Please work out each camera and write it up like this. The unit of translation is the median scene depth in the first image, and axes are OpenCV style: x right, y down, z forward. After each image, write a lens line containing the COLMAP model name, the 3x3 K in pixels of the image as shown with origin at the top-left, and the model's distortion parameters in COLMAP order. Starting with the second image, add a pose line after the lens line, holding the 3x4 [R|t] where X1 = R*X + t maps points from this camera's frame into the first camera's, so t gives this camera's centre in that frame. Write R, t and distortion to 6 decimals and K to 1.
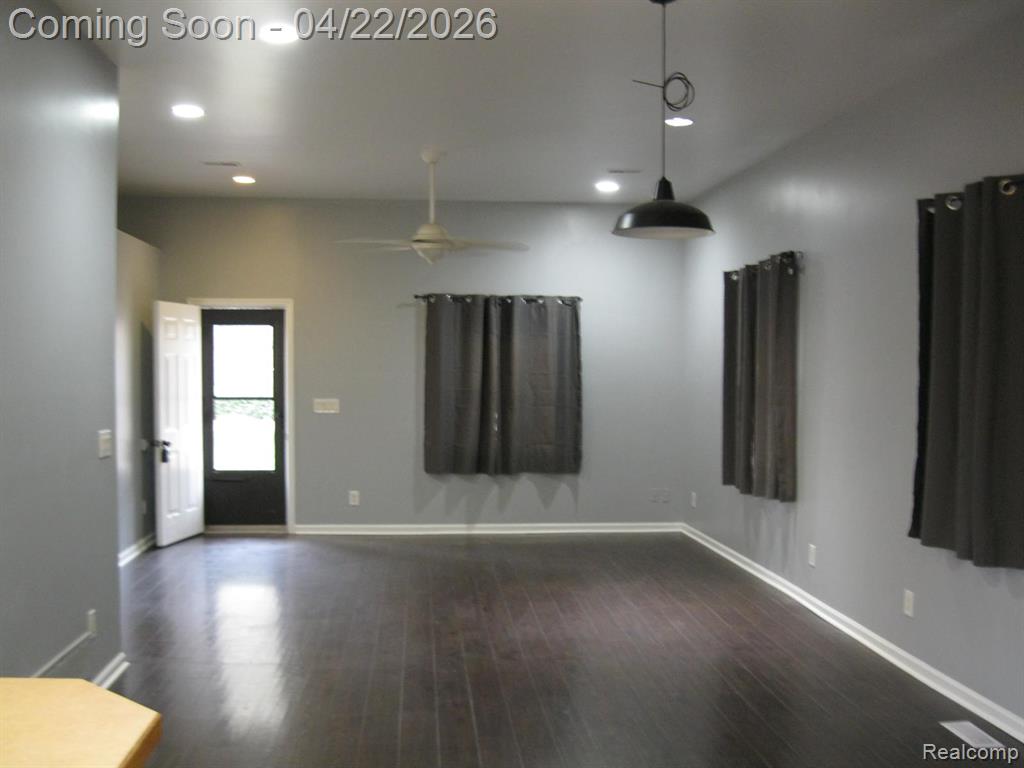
lens RADIAL K [[1054.7, 0, 526.2], [0, 1054.7, 359.9], [0, 0, 1]] dist [-0.103755, 0.000000]
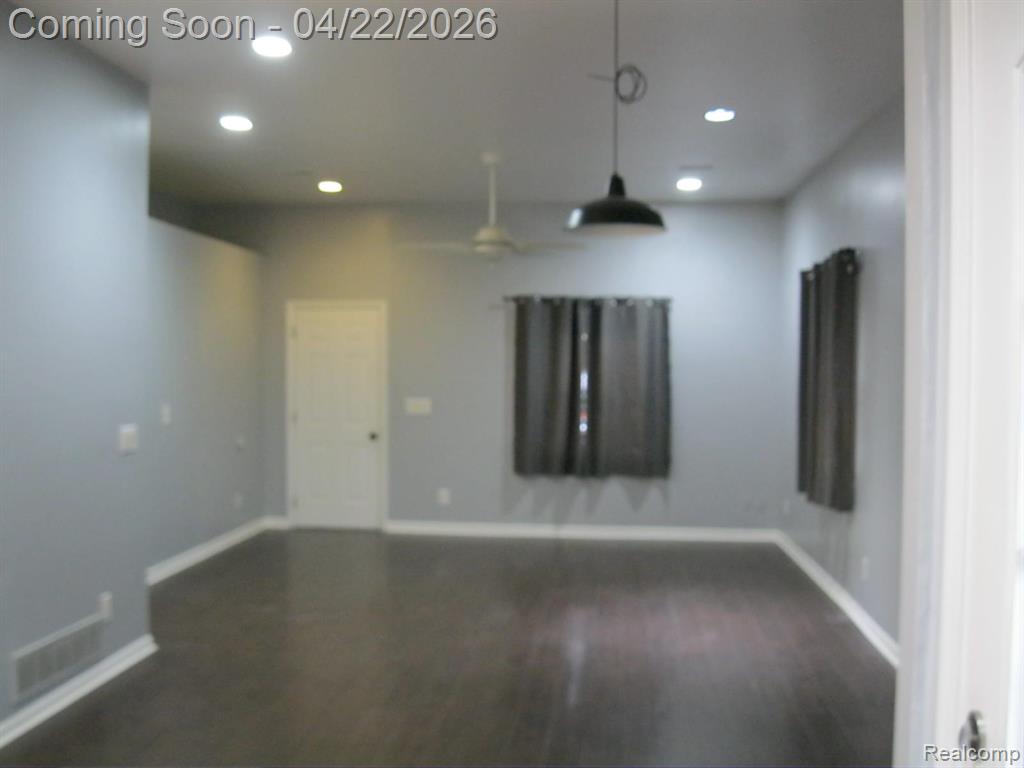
lens RADIAL K [[1054.7, 0, 516.1], [0, 1054.7, 385.5], [0, 0, 1]] dist [-0.103755, 0.000000]
pose [[0.981247, 0.007608, -0.192606, 0.099776], [-0.003356, 0.999744, 0.022392, 0.000133], [0.192727, -0.021326, 0.981021, 0.012259]]
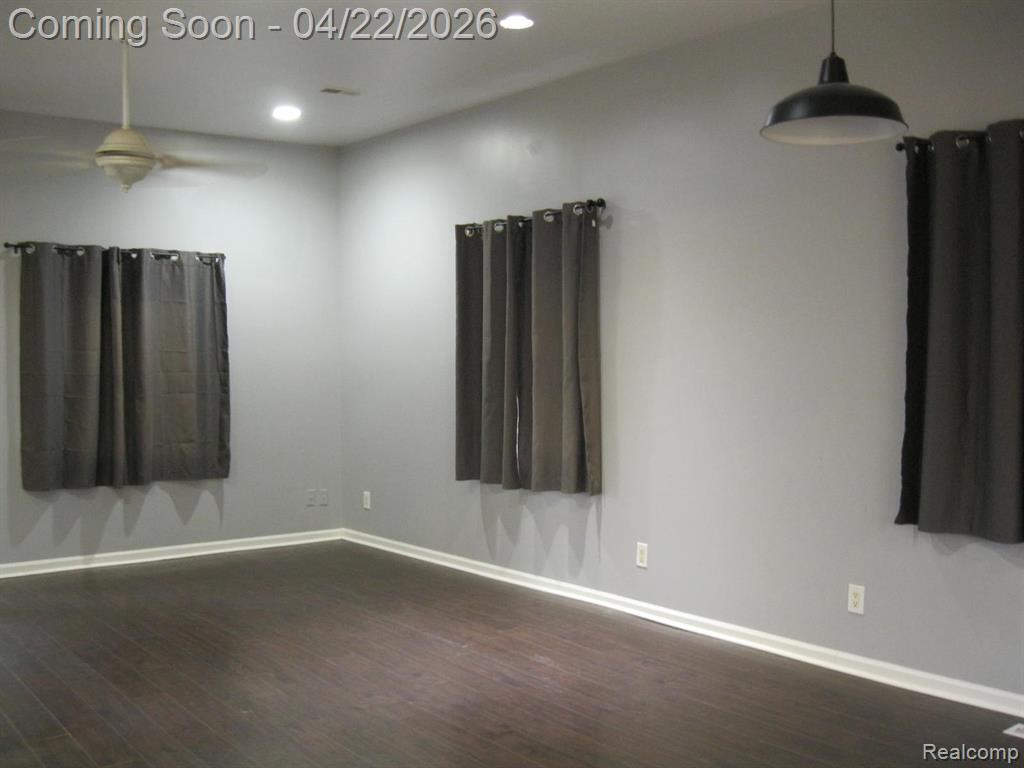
lens RADIAL K [[1054.7, 0, 512.6], [0, 1054.7, 379.9], [0, 0, 1]] dist [-0.103755, 0.000000]
pose [[0.844649, -0.020583, 0.534925, -0.188414], [0.004475, 0.999497, 0.031394, 0.010920], [-0.535302, -0.024123, 0.844316, 0.226353]]
